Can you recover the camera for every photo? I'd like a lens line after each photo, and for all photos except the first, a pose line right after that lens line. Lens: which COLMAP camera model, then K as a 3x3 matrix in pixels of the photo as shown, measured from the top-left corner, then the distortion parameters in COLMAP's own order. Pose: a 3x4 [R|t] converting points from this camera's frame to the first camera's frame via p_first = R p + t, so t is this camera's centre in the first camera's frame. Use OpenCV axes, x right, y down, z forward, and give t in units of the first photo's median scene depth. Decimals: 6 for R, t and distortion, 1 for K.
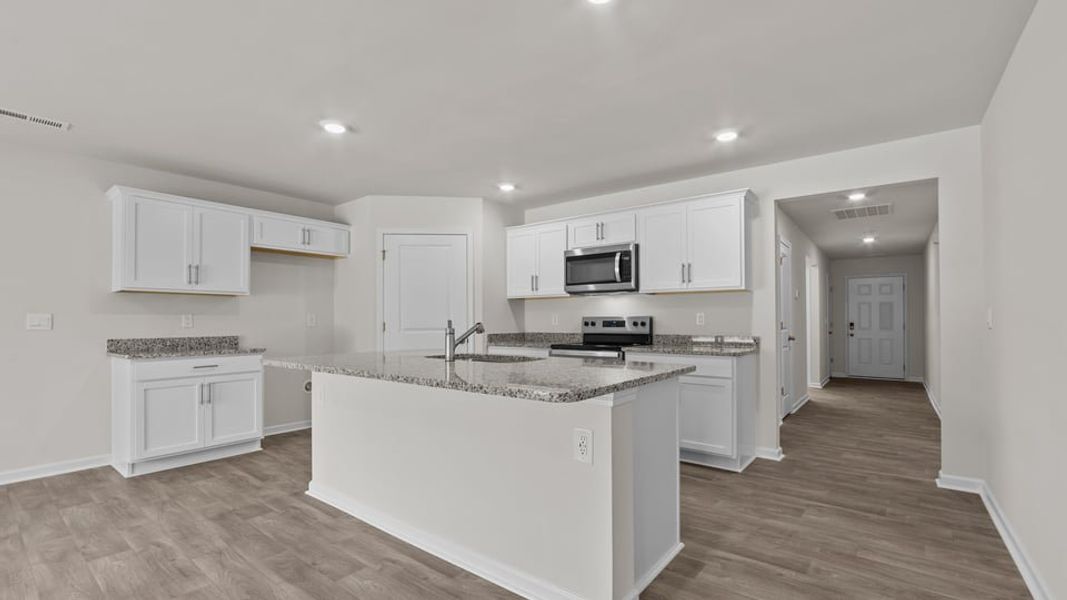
lens RADIAL K [[465.5, 0, 529.7], [0, 465.5, 308.1], [0, 0, 1]] dist [0.001498, 0.000745]
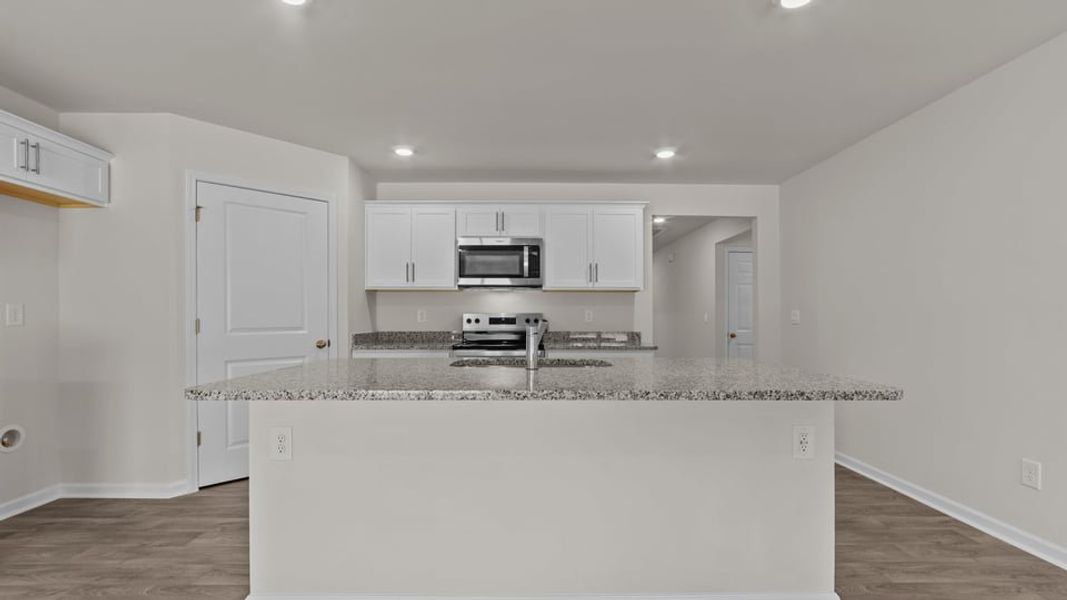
lens RADIAL K [[465.5, 0, 529.9], [0, 465.5, 310.9], [0, 0, 1]] dist [0.001498, 0.000745]
pose [[0.779884, 0.012630, 0.625797, -0.377689], [-0.019980, 0.999789, 0.004721, 0.008012], [-0.625605, -0.016185, 0.779972, 0.231686]]
